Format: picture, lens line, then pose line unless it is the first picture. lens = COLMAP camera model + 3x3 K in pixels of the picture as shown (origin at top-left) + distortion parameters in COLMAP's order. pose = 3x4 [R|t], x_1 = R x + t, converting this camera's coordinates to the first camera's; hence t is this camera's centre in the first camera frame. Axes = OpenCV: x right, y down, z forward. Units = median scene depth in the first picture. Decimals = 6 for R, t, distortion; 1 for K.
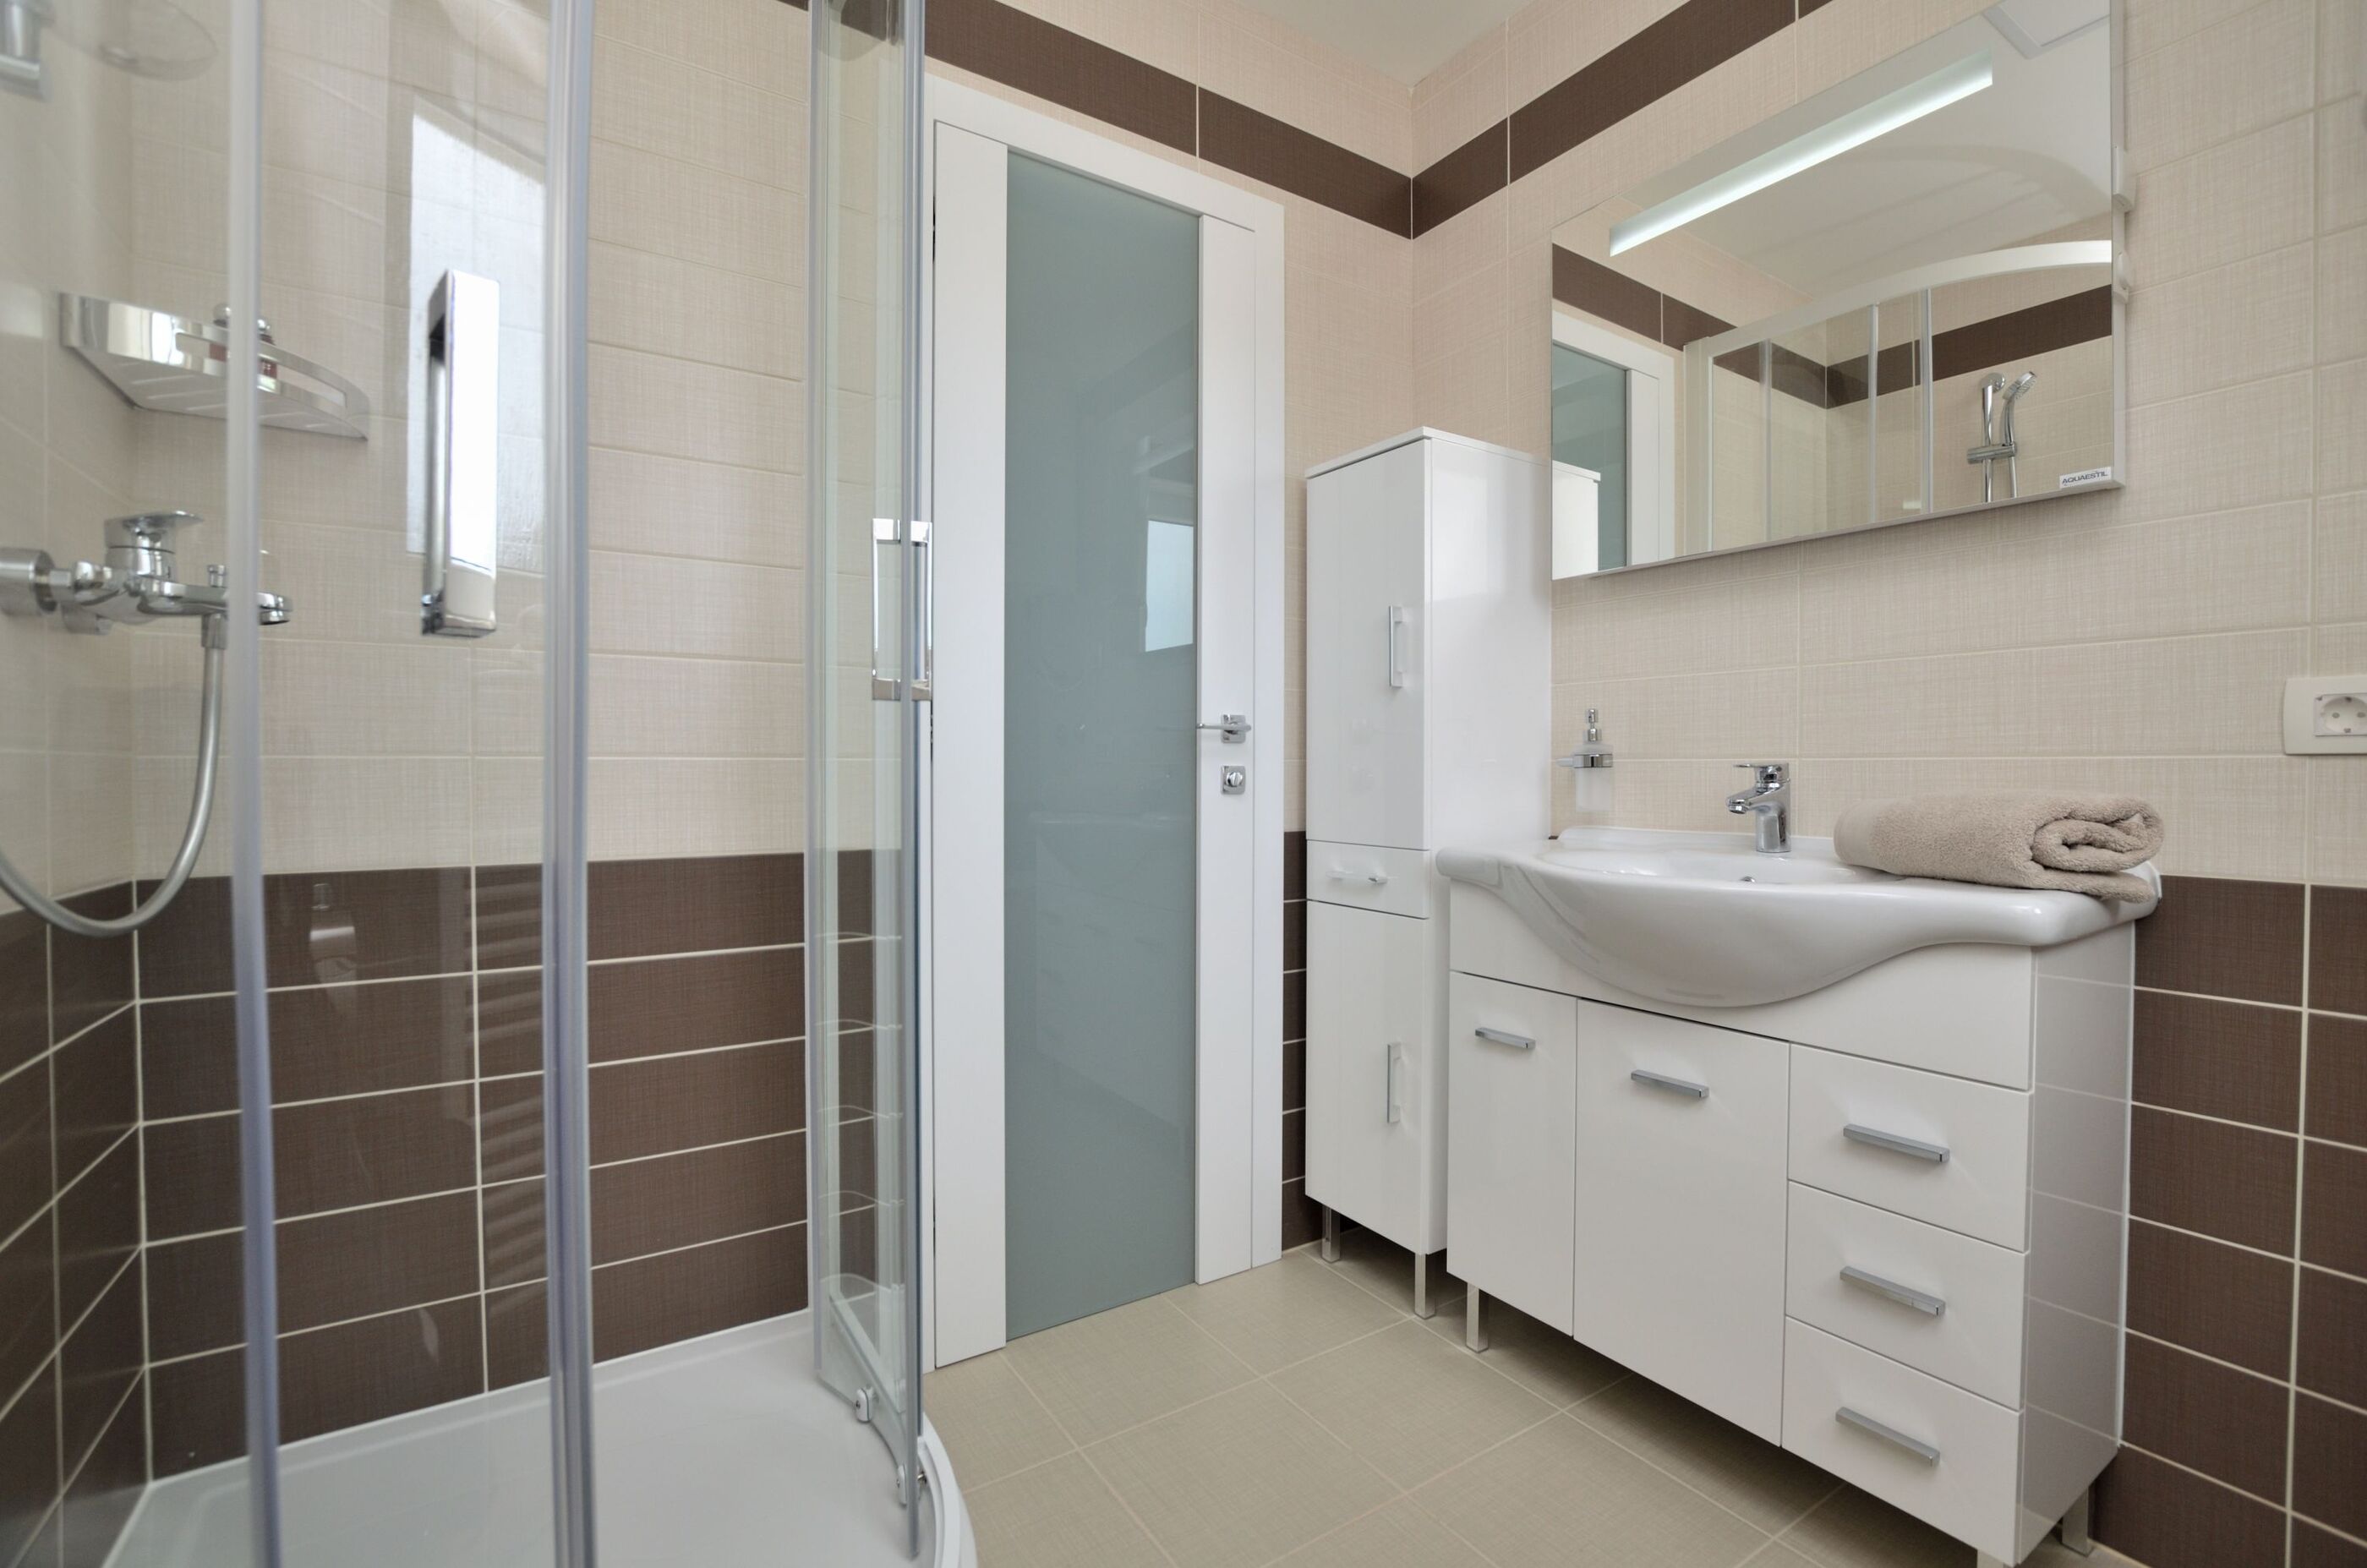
lens RADIAL K [[1045.0, 0, 1210.9], [0, 1045.0, 787.3], [0, 0, 1]] dist [-0.035738, 0.006423]
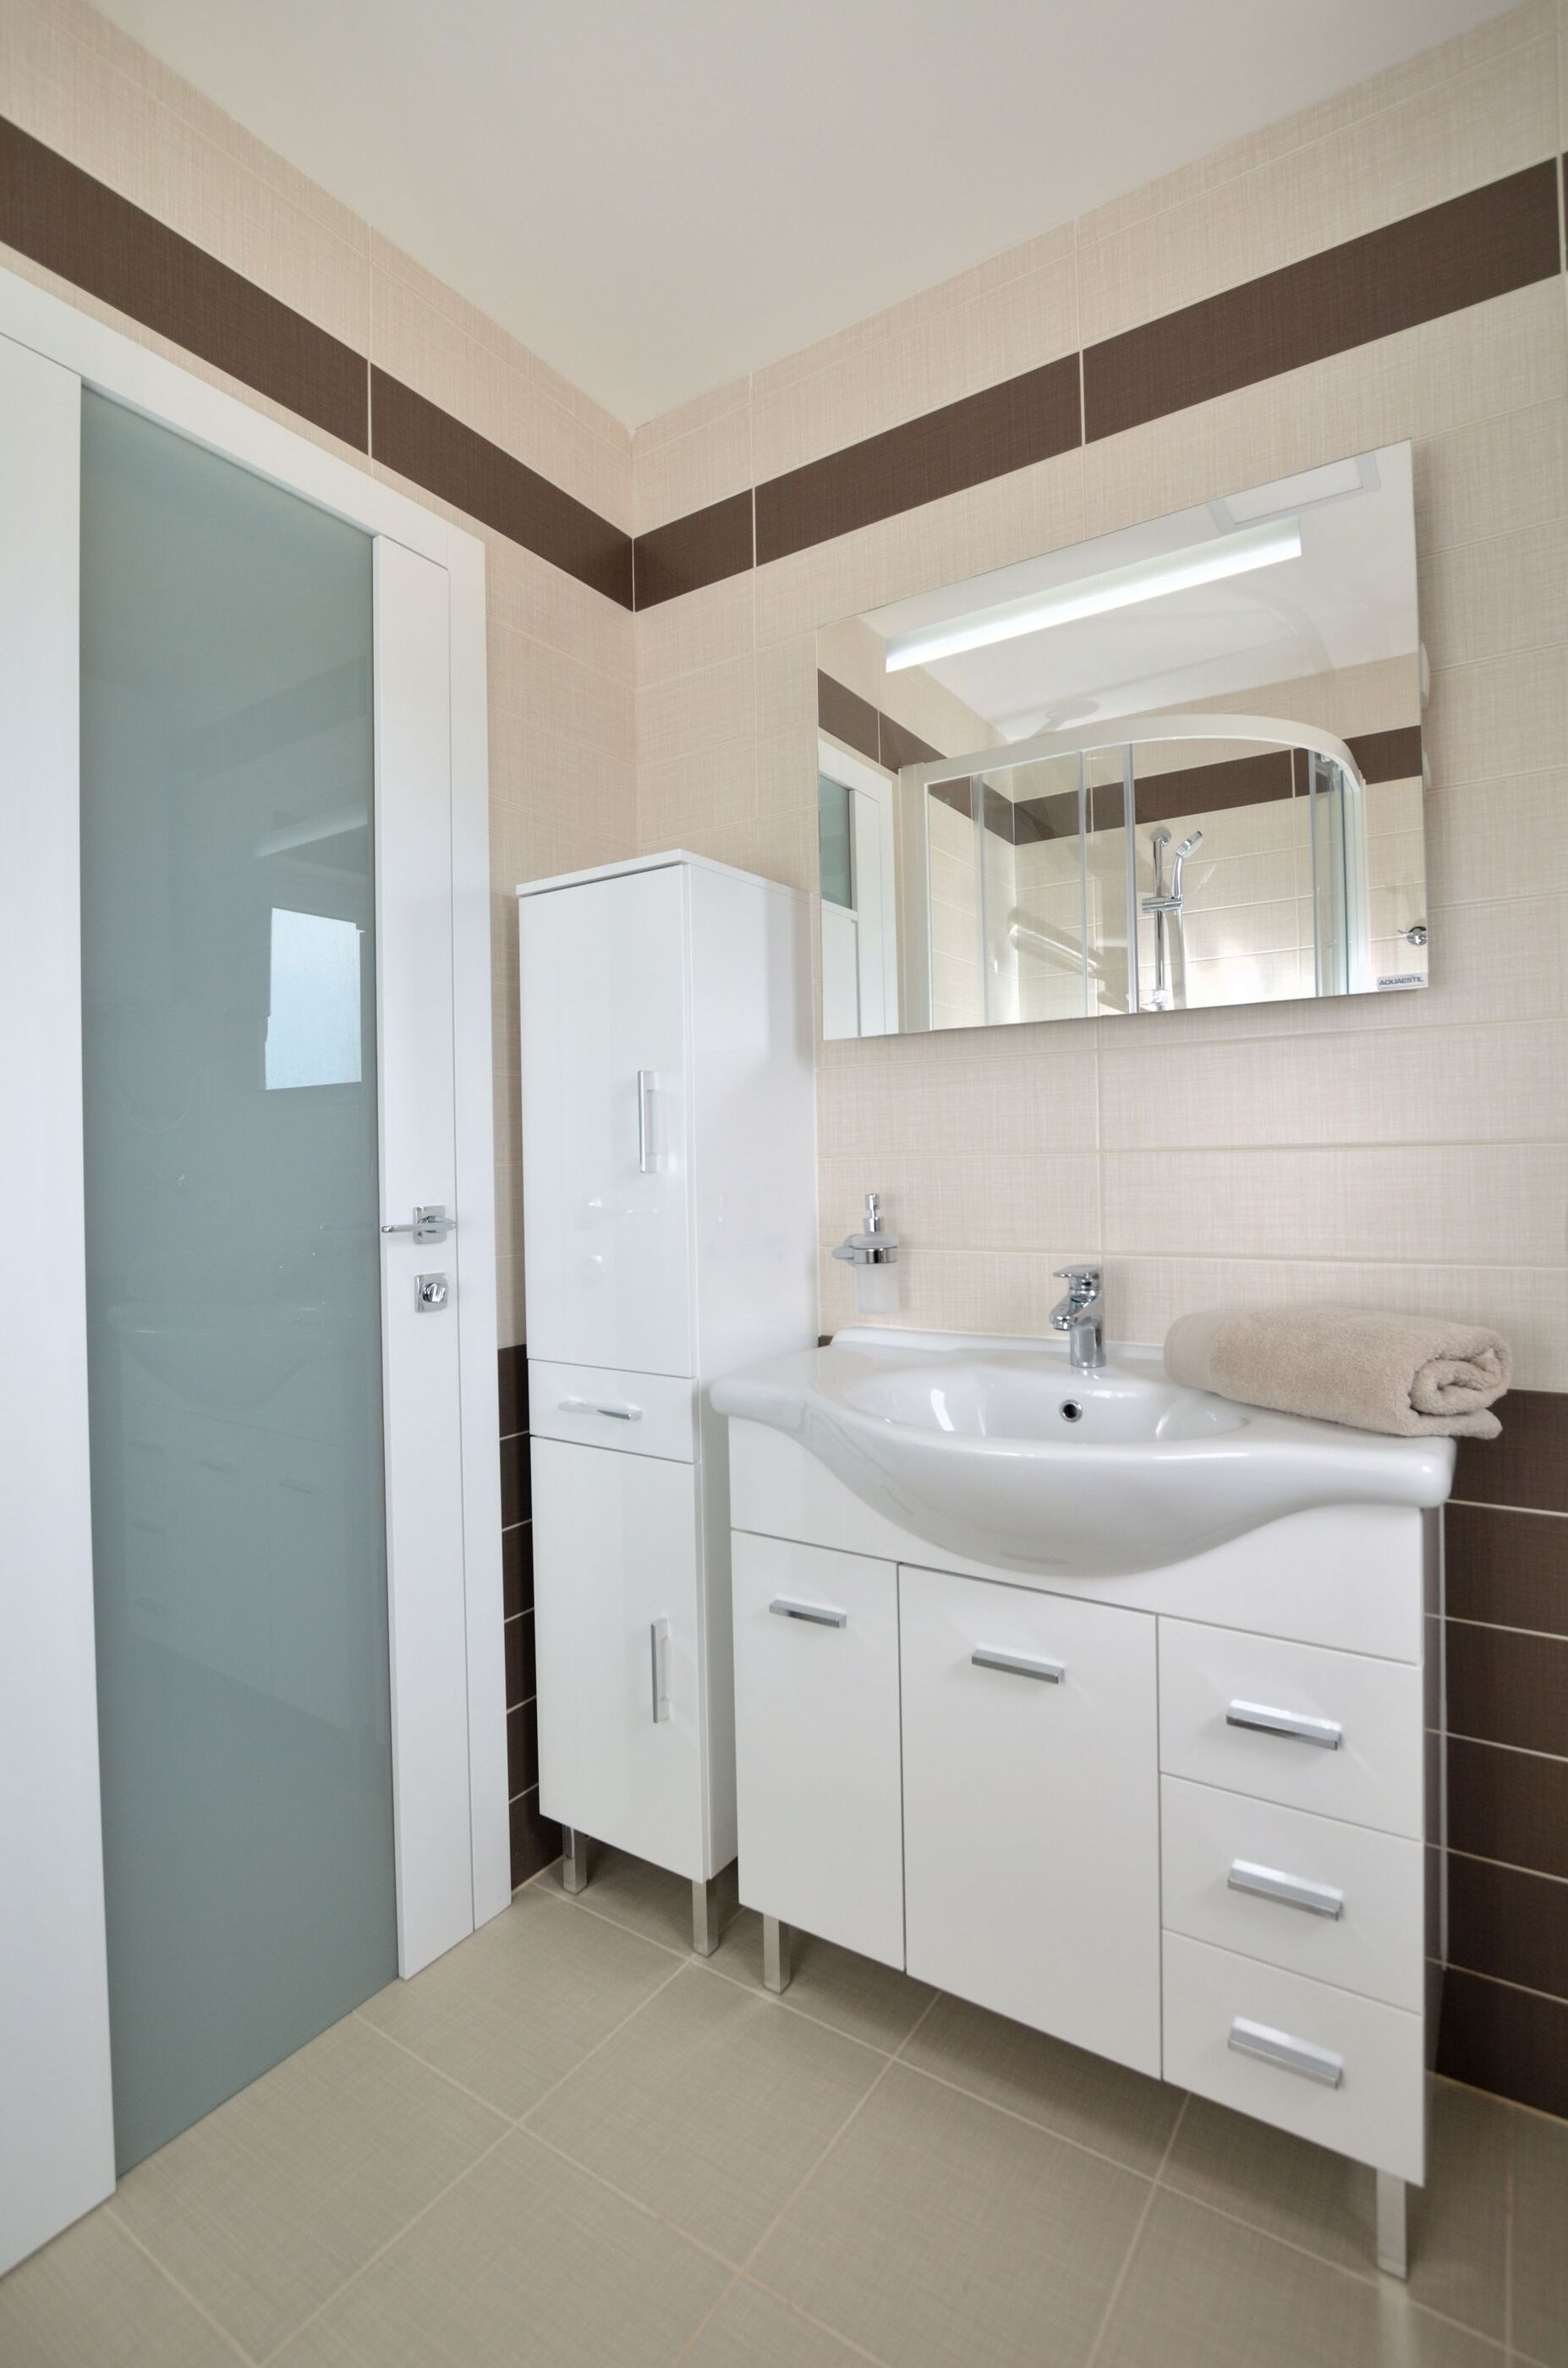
lens RADIAL K [[1106.3, 0, 782.1], [0, 1106.3, 1161.0], [0, 0, 1]] dist [-0.030149, 0.004260]
pose [[0.922040, -0.019856, 0.386585, -0.054542], [0.026845, 0.999559, -0.012686, -0.090906], [-0.386162, 0.022074, 0.922167, 0.183179]]
